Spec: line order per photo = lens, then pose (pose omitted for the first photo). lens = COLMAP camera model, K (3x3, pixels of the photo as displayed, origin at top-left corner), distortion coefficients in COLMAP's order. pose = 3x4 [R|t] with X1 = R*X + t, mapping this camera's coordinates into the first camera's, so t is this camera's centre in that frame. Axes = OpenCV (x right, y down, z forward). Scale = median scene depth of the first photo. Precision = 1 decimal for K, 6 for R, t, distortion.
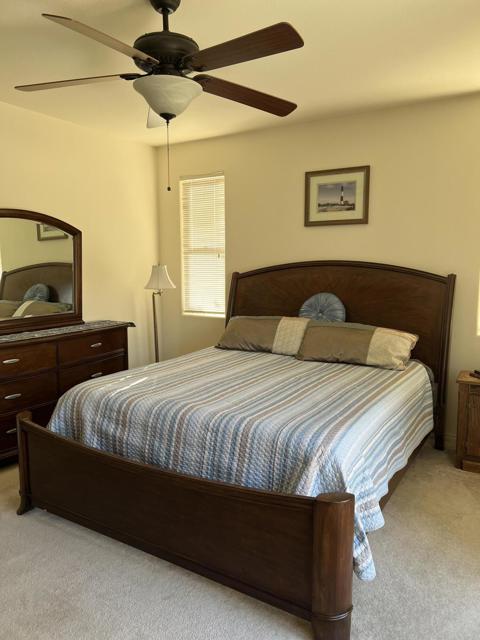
lens RADIAL K [[479.7, 0, 239.8], [0, 479.7, 321.9], [0, 0, 1]] dist [0.057097, -0.065407]
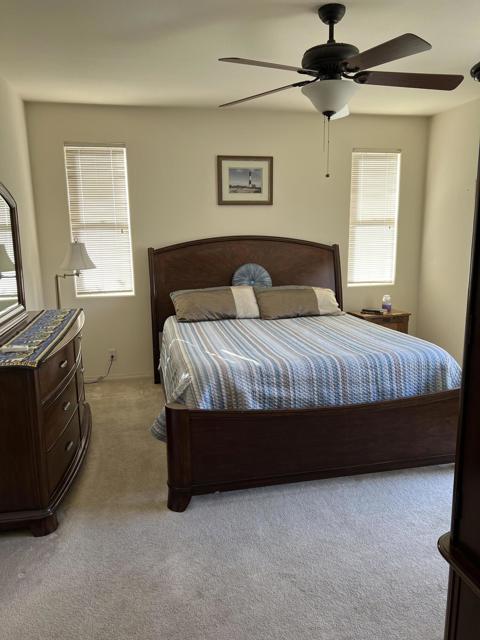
lens RADIAL K [[479.7, 0, 240.4], [0, 479.7, 320.6], [0, 0, 1]] dist [0.057097, -0.065407]
pose [[0.723045, -0.132333, 0.678007, -0.647480], [0.097979, 0.991203, 0.088975, -0.027961], [-0.683817, 0.002098, 0.729650, 0.158407]]
